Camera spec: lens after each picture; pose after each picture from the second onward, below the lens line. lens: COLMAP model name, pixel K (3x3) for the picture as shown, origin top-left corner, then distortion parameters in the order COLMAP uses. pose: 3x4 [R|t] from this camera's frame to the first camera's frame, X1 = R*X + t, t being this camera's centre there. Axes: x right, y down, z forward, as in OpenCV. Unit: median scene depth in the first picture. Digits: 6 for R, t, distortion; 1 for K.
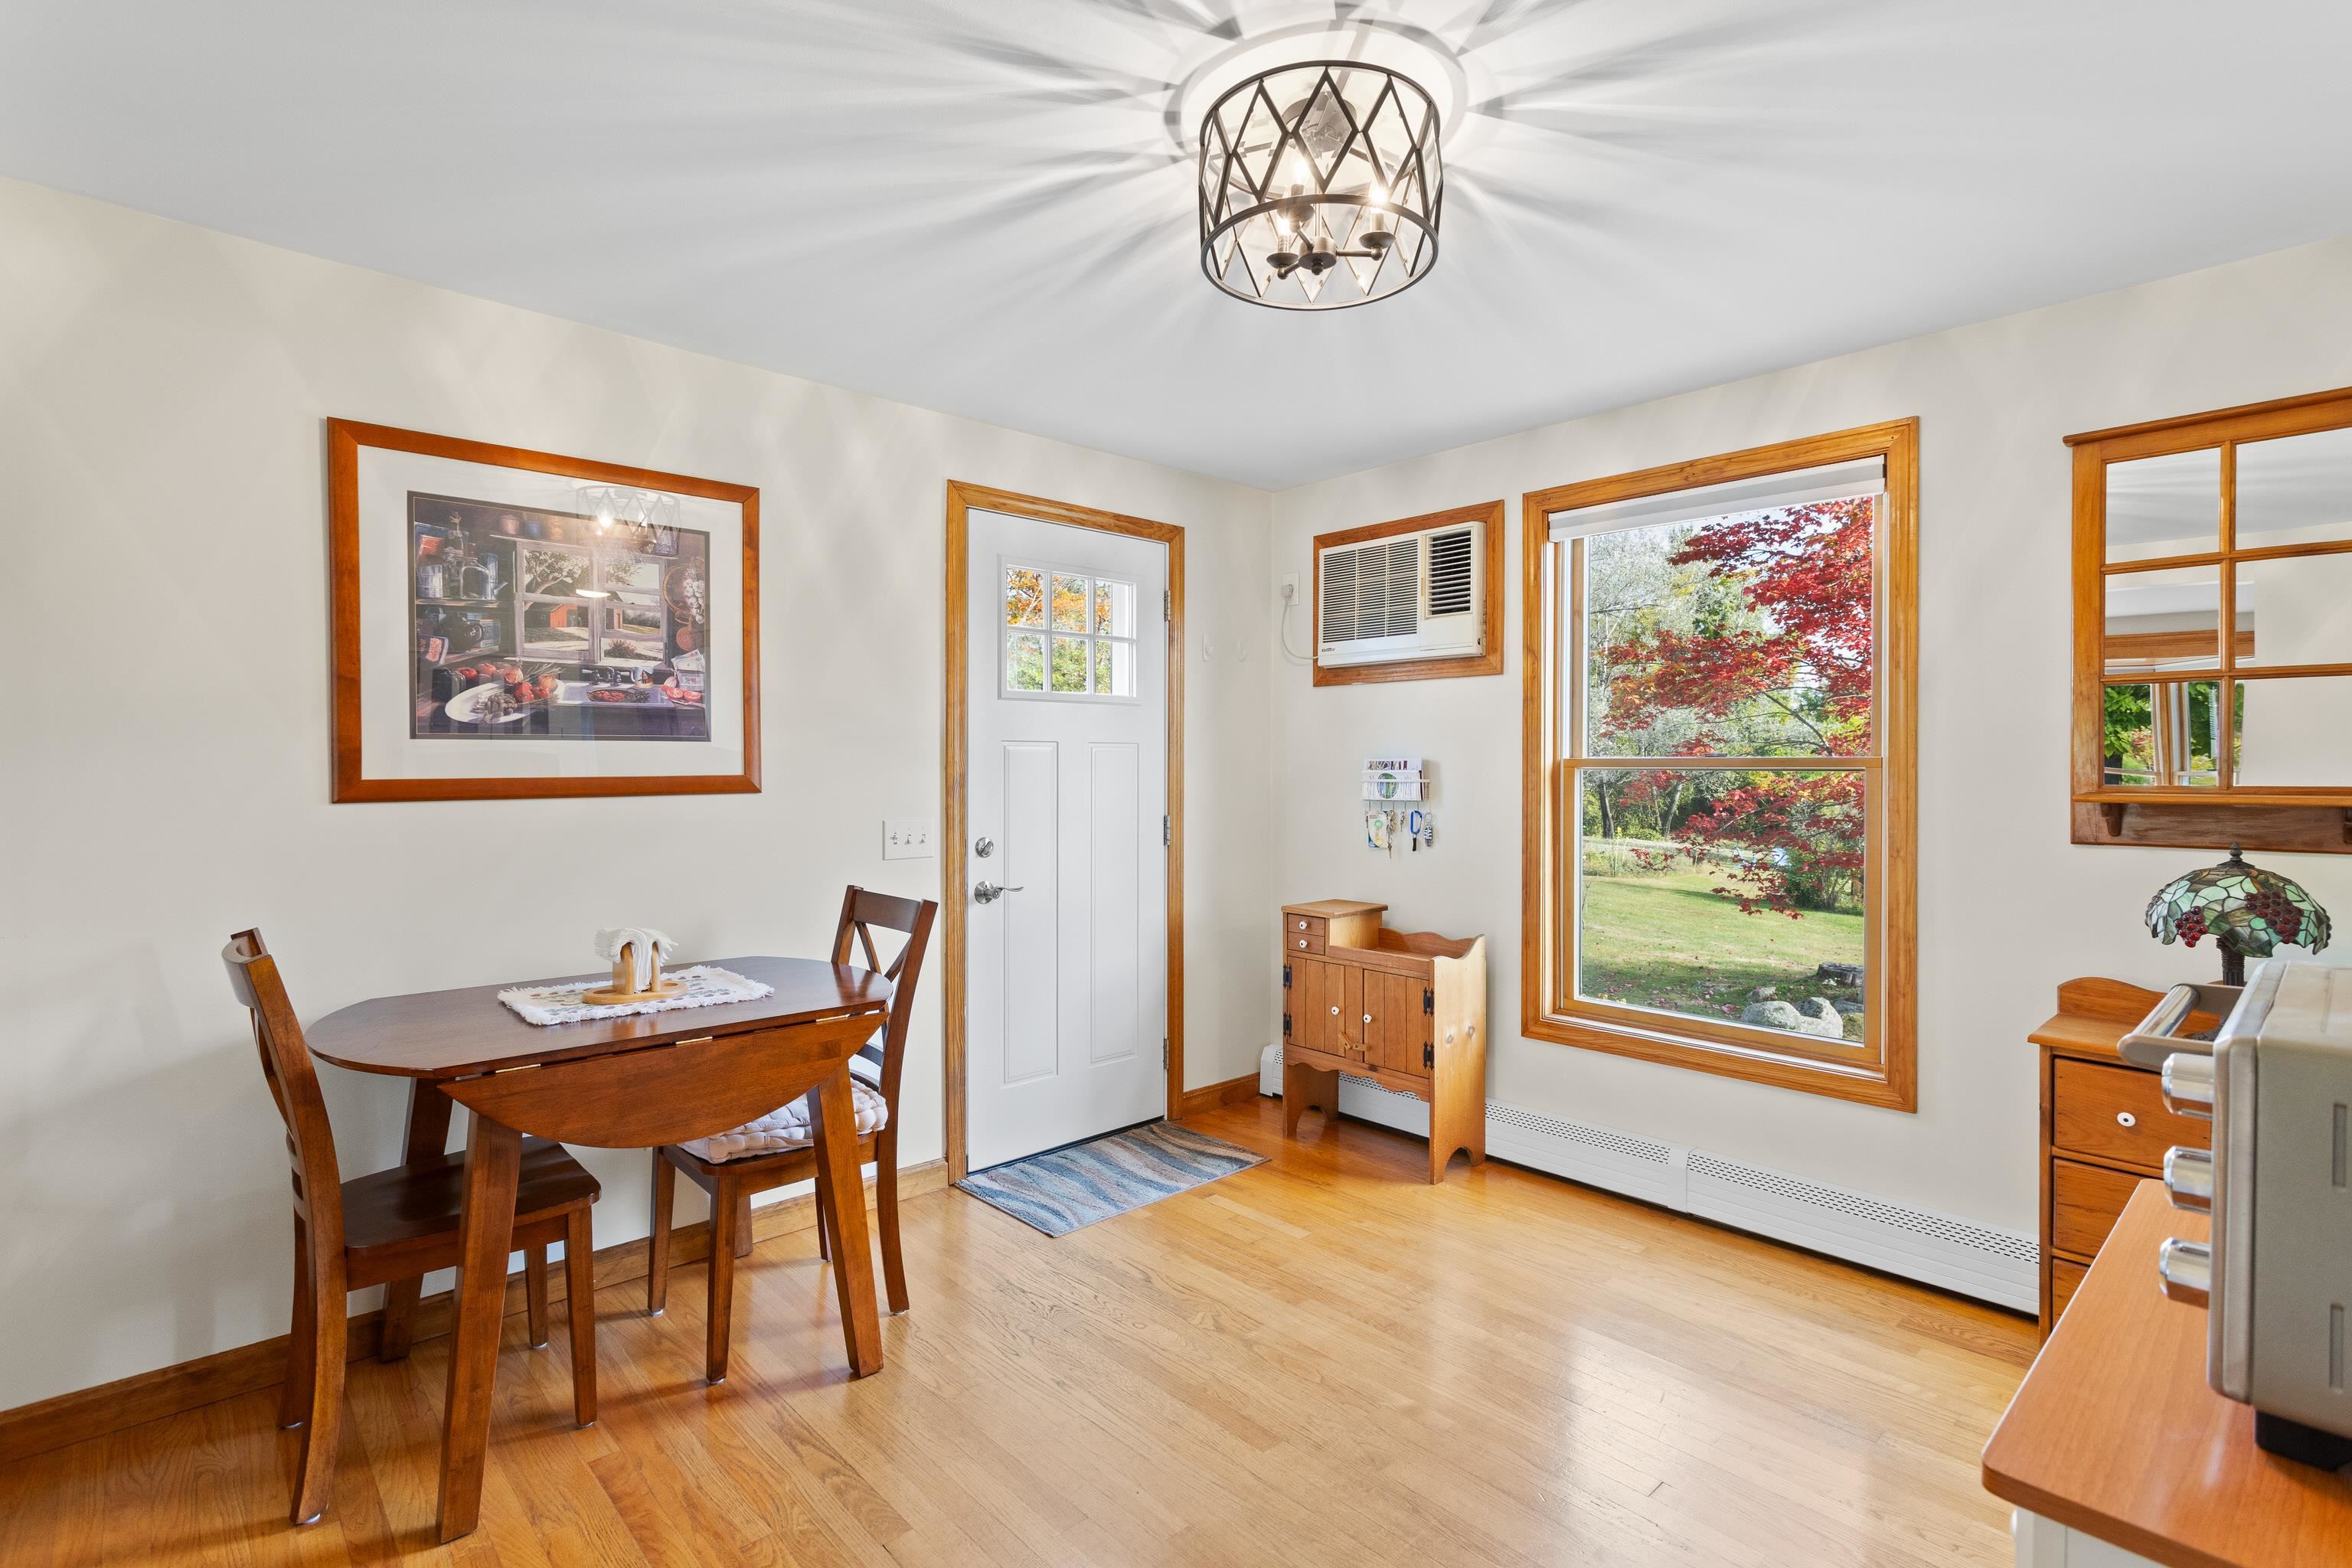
lens RADIAL K [[1111.5, 0, 1181.9], [0, 1111.5, 776.7], [0, 0, 1]] dist [-0.000826, 0.004078]
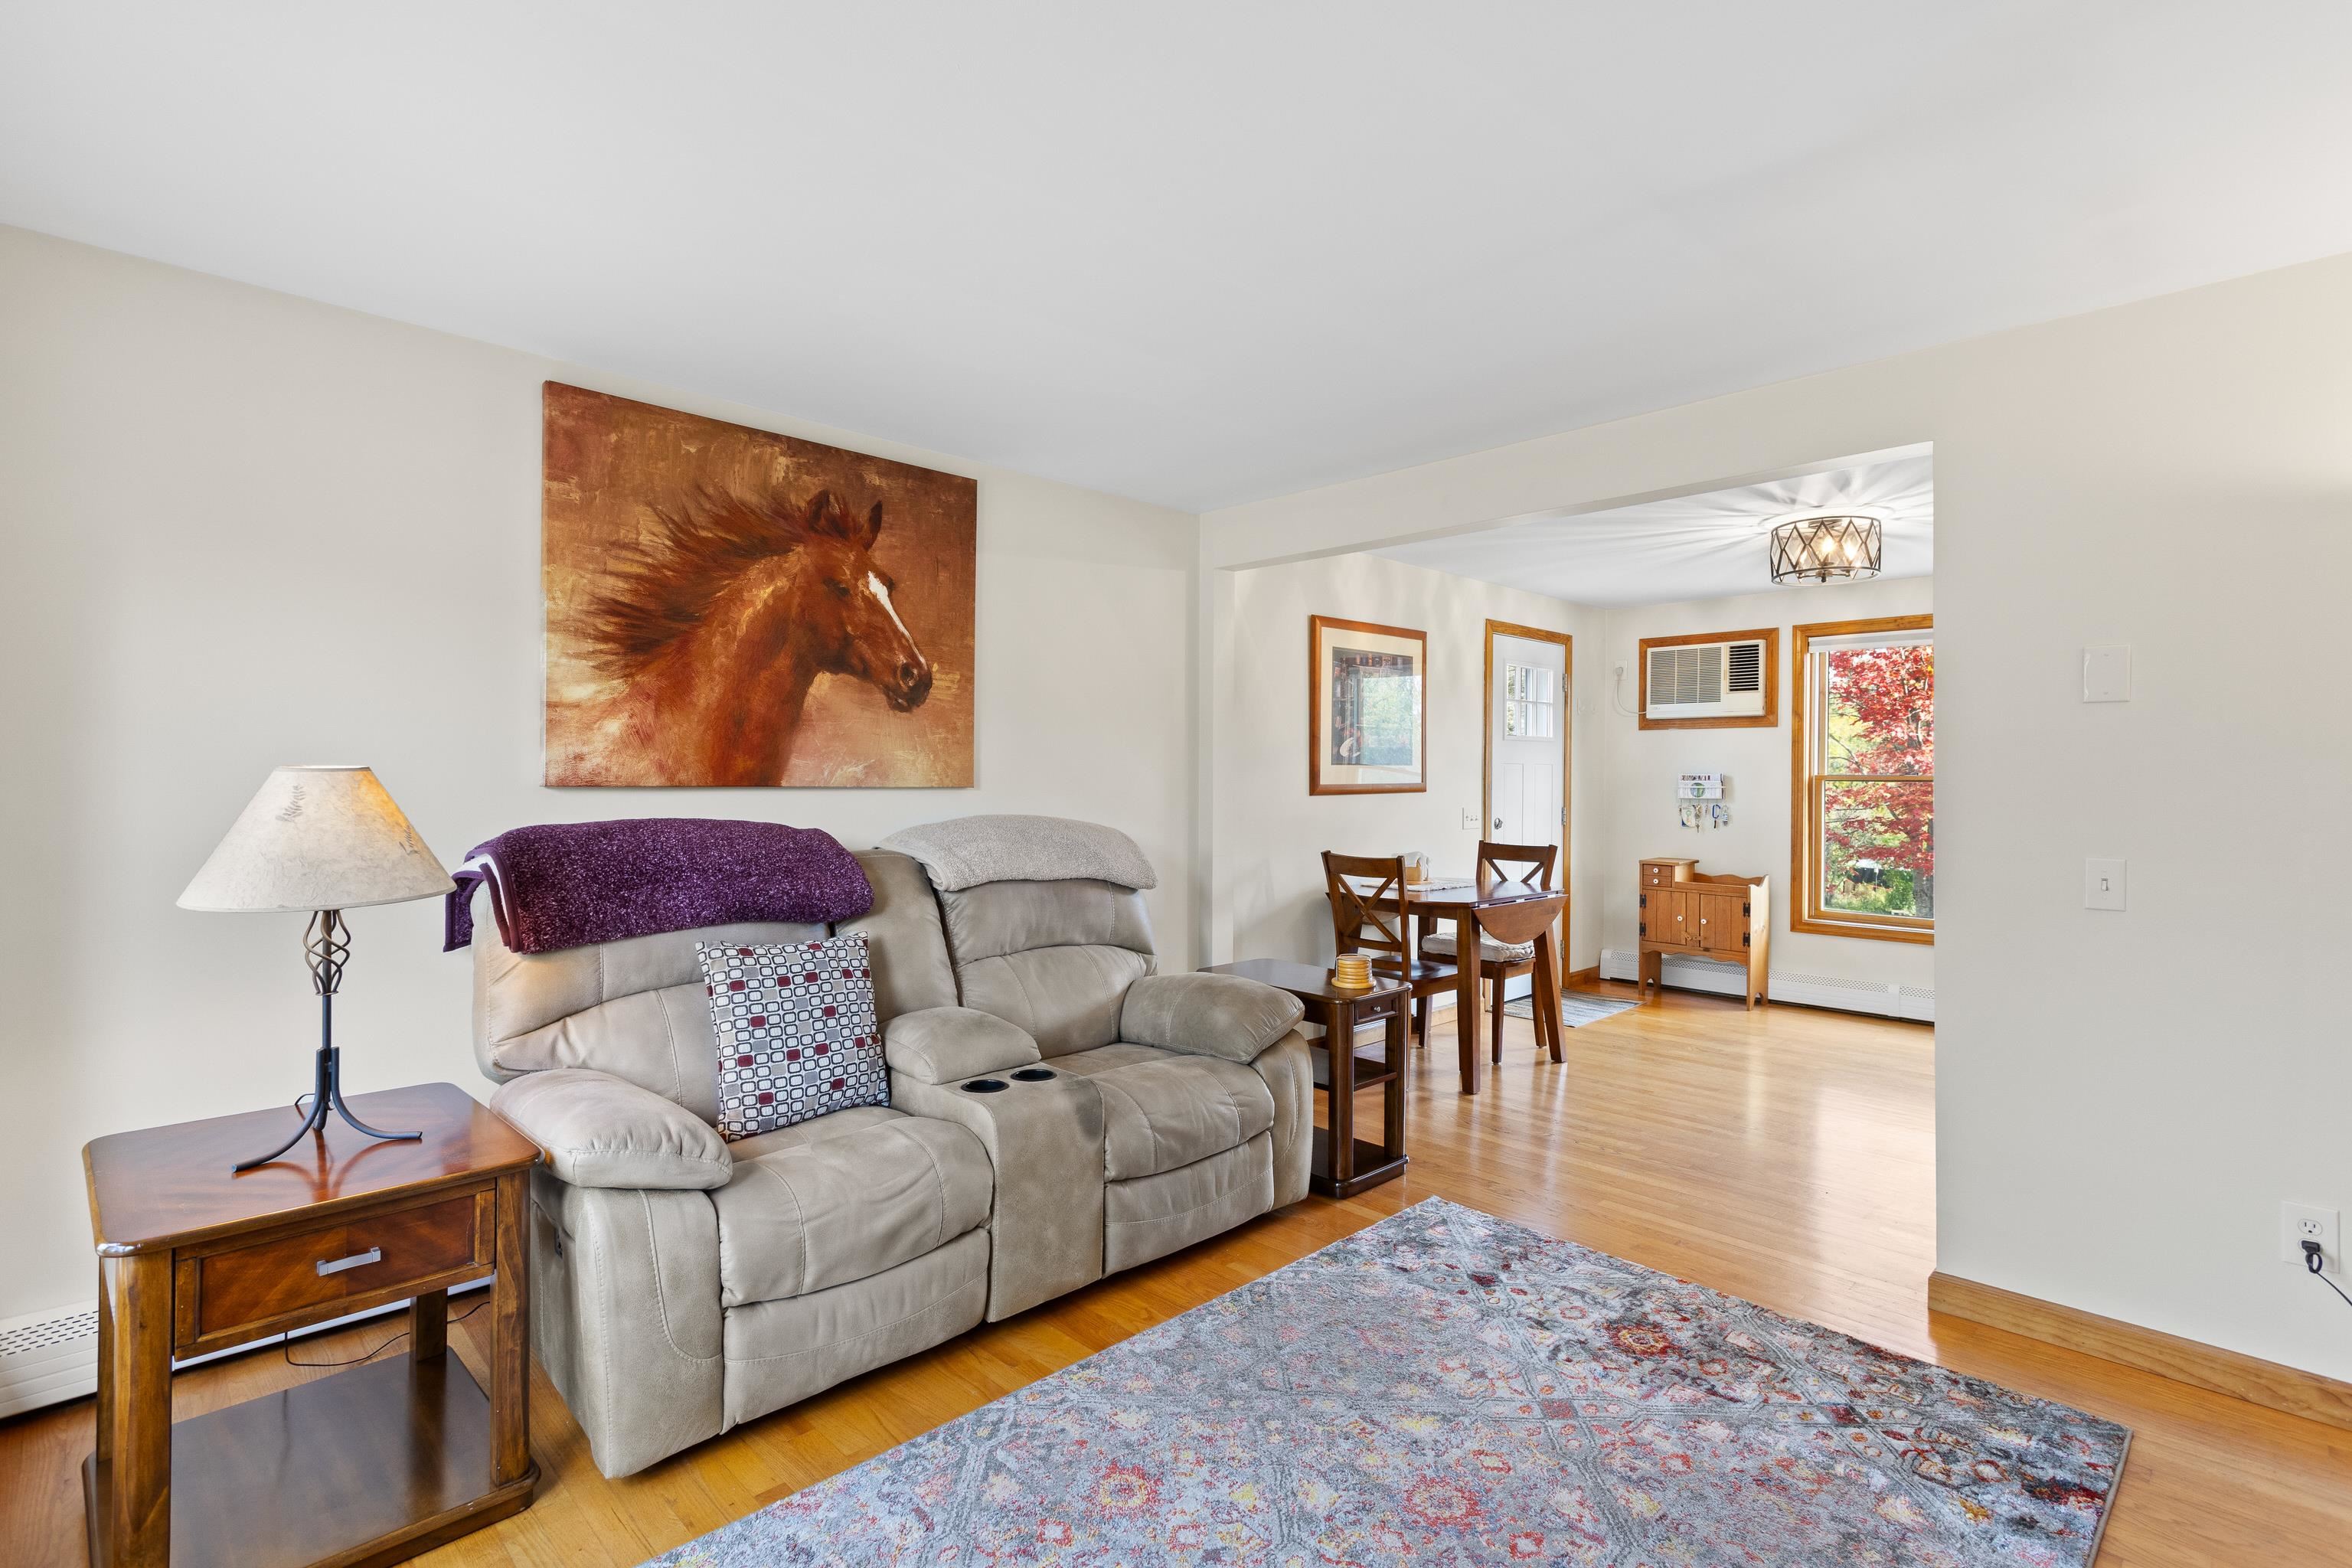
lens RADIAL K [[1111.5, 0, 1186.6], [0, 1111.5, 777.9], [0, 0, 1]] dist [-0.000826, 0.004078]
pose [[0.999550, 0.003777, 0.029774, -0.739795], [-0.003641, 0.999983, -0.004617, 0.000531], [-0.029791, 0.004506, 0.999546, -0.774275]]
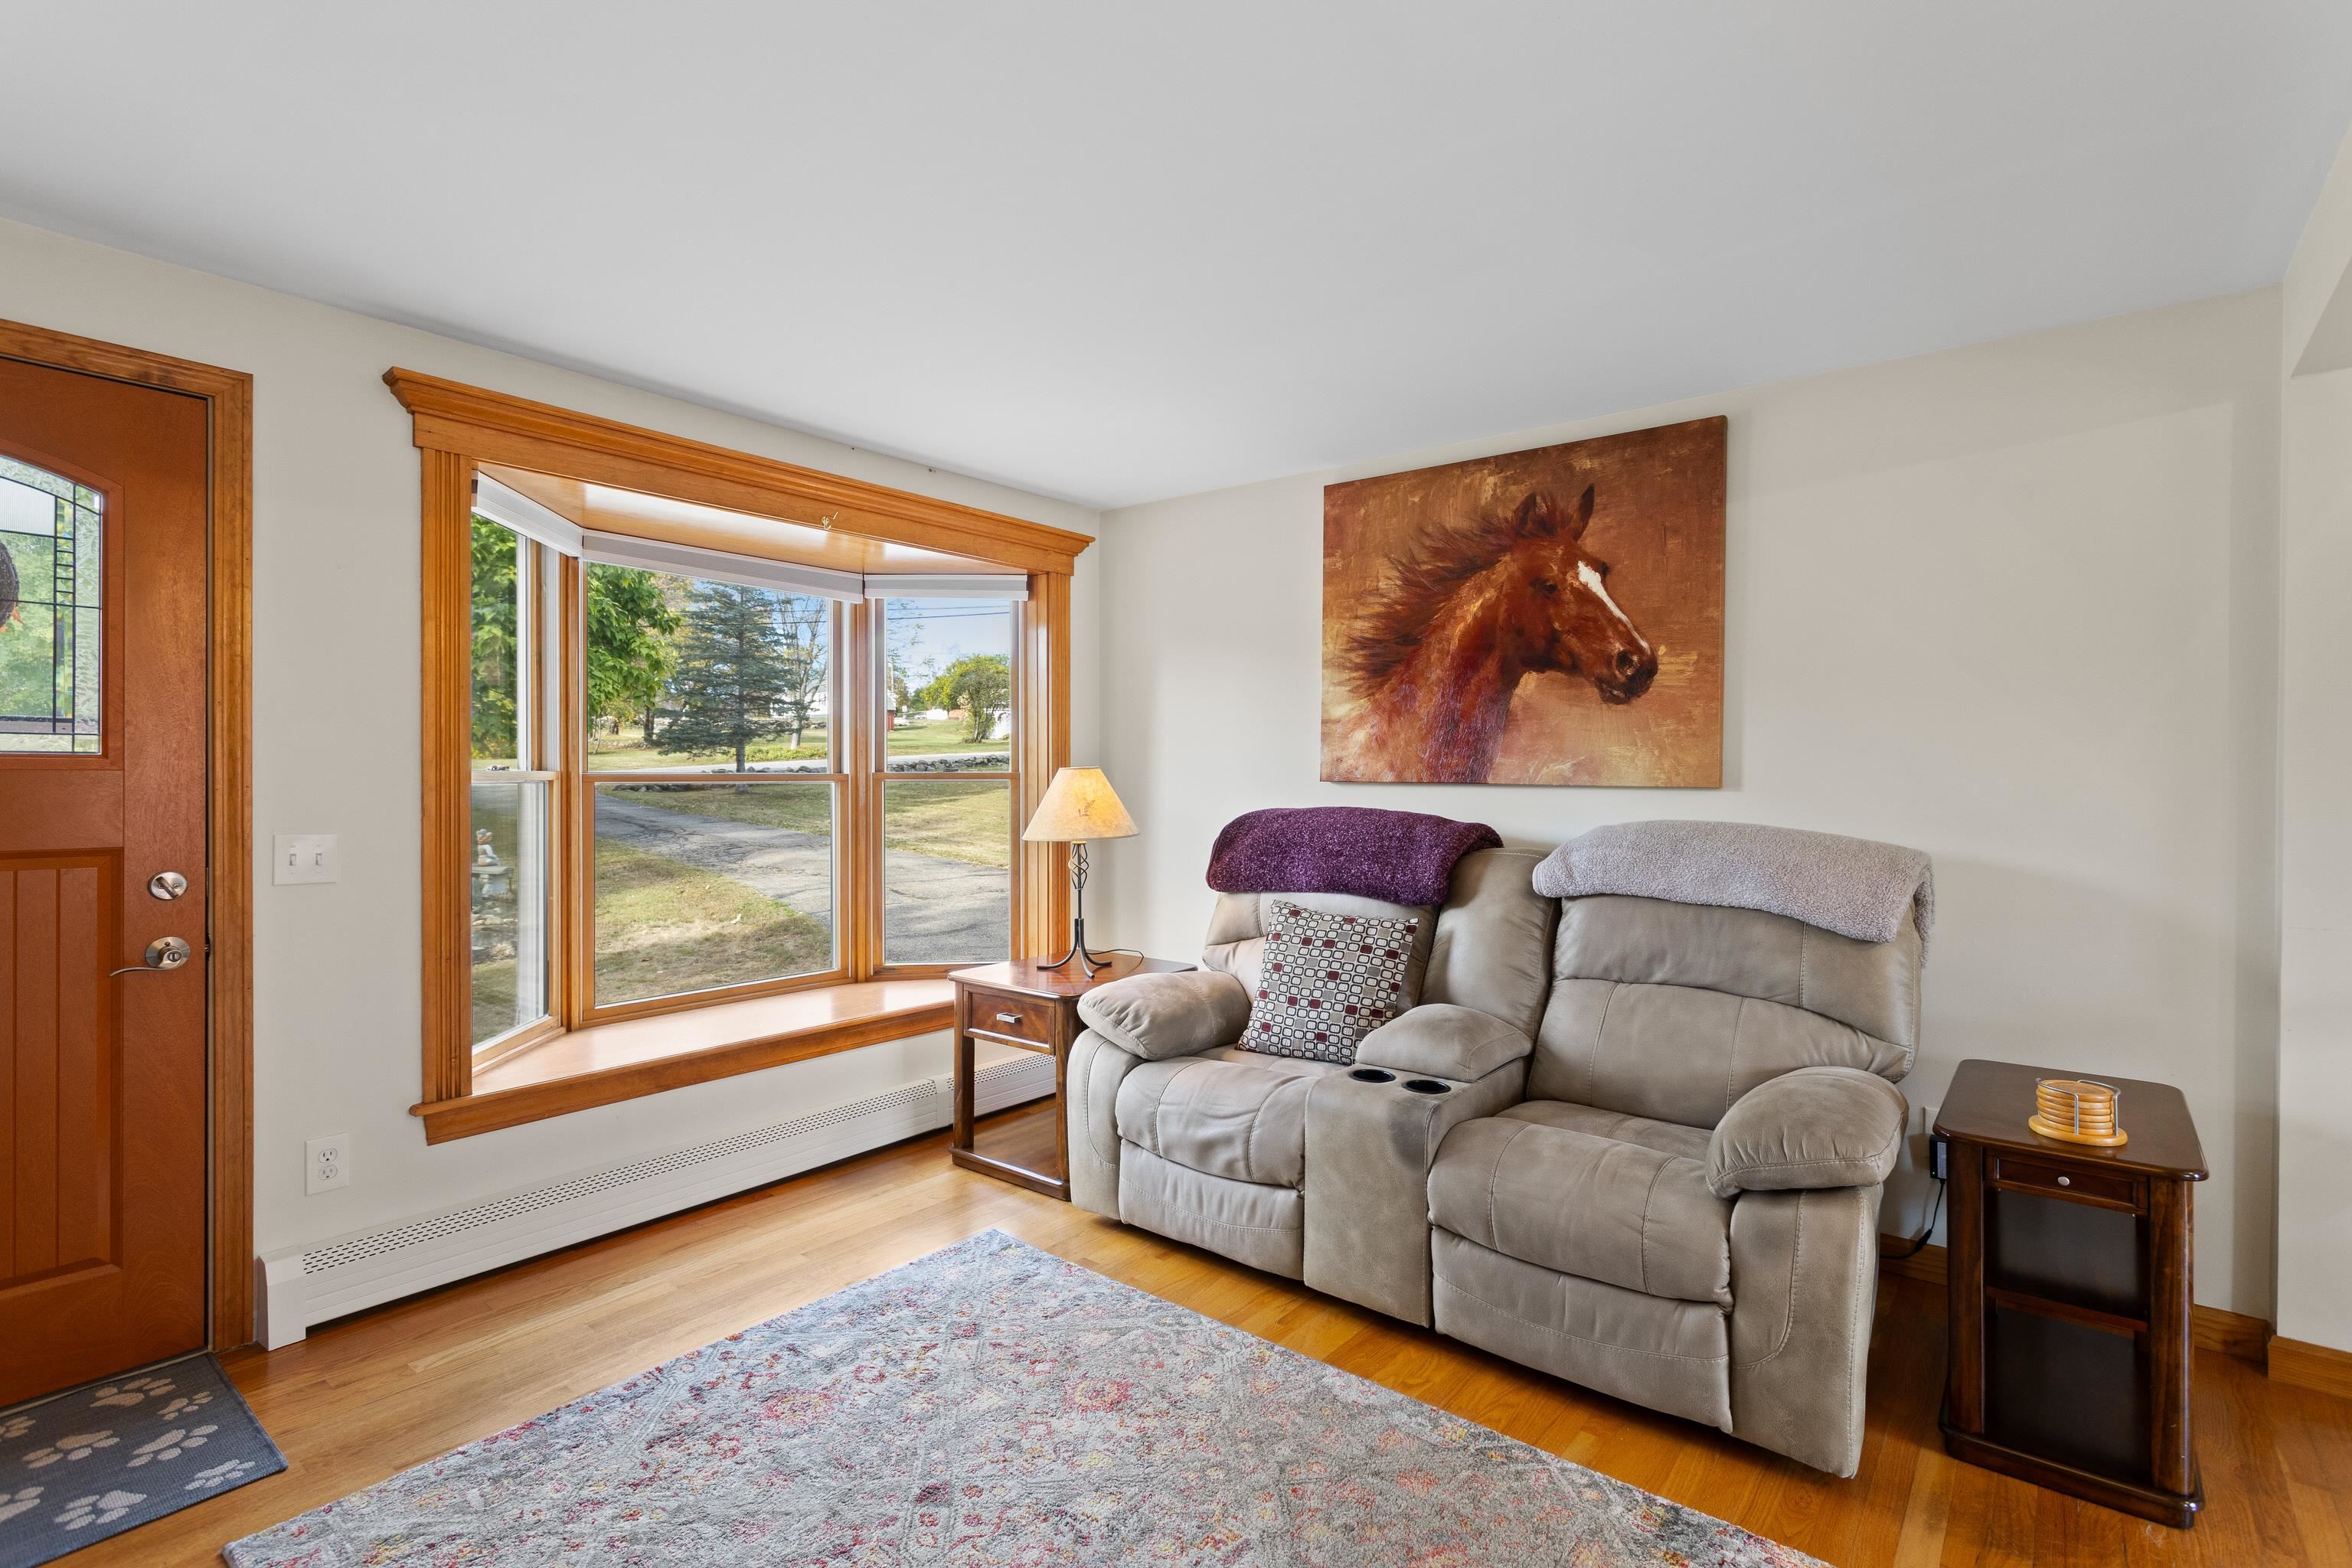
lens RADIAL K [[1111.5, 0, 1183.4], [0, 1111.5, 775.0], [0, 0, 1]] dist [-0.000826, 0.004078]
pose [[0.145248, 0.001714, -0.989394, -0.085454], [-0.010710, 0.999943, 0.000161, -0.000368], [0.989337, 0.010573, 0.145258, -0.237314]]
